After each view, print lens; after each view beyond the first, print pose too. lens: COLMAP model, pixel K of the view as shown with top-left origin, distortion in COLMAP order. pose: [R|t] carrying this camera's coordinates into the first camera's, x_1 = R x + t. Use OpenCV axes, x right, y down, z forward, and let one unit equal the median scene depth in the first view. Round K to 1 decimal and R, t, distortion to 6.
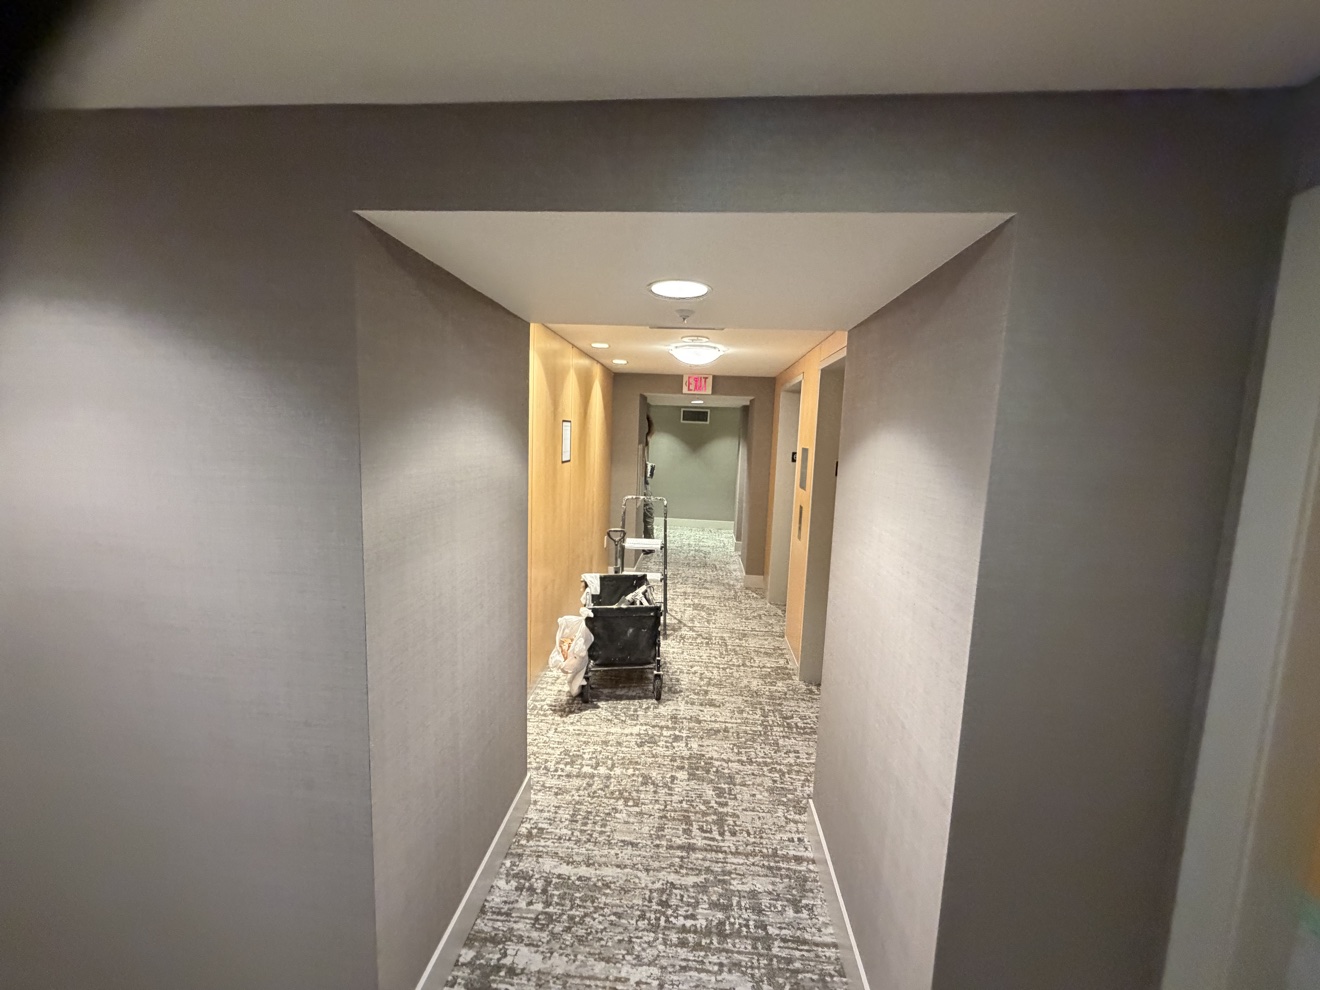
lens RADIAL K [[526.3, 0, 660.0], [0, 526.3, 495.0], [0, 0, 1]] dist [-0.001524, -0.000080]
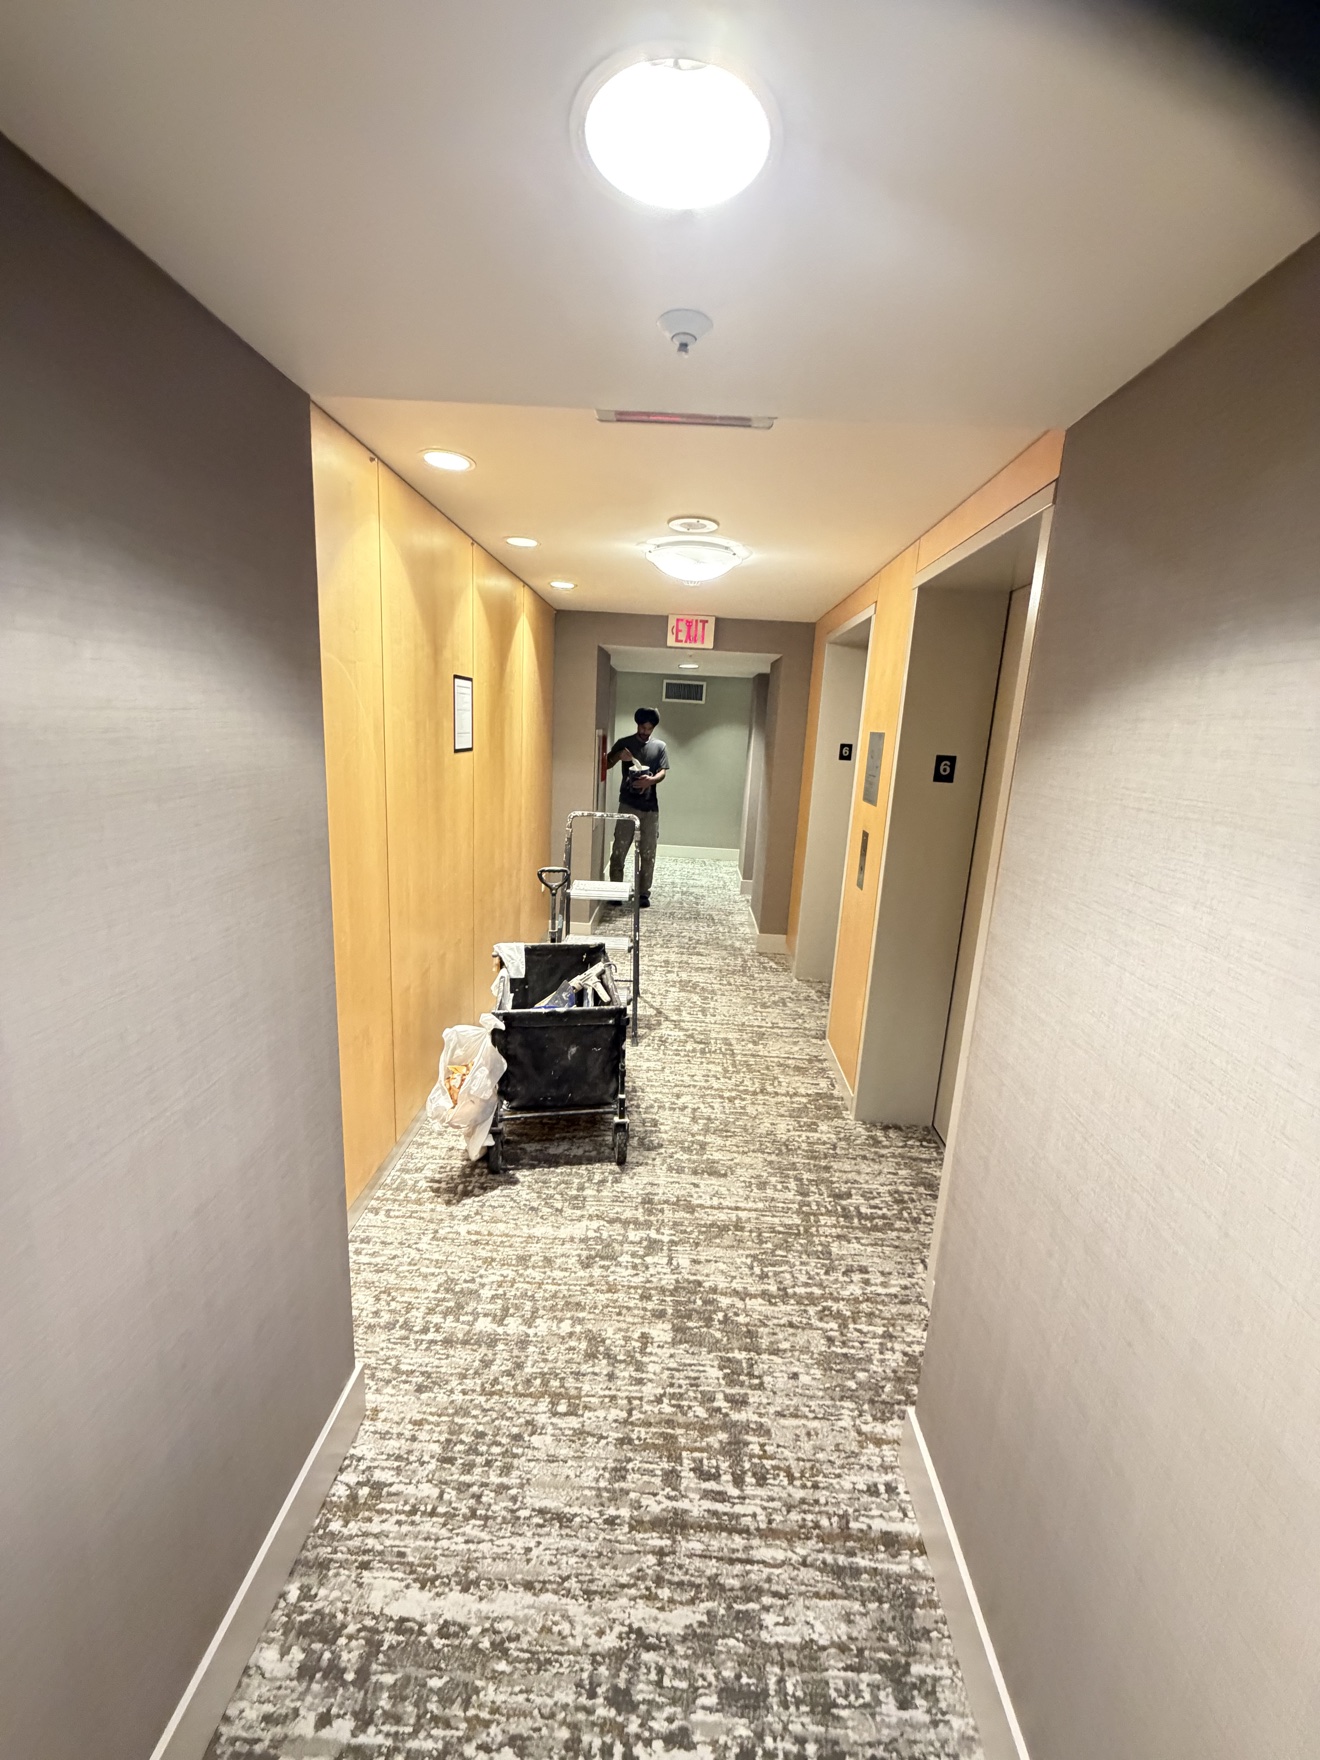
lens RADIAL K [[701.7, 0, 676.8], [0, 701.7, 873.0], [0, 0, 1]] dist [-0.001524, -0.000080]
pose [[0.997981, 0.006567, 0.063178, 0.007666], [-0.012302, 0.995792, 0.090815, -0.003783], [-0.062315, -0.091408, 0.993862, 0.282580]]
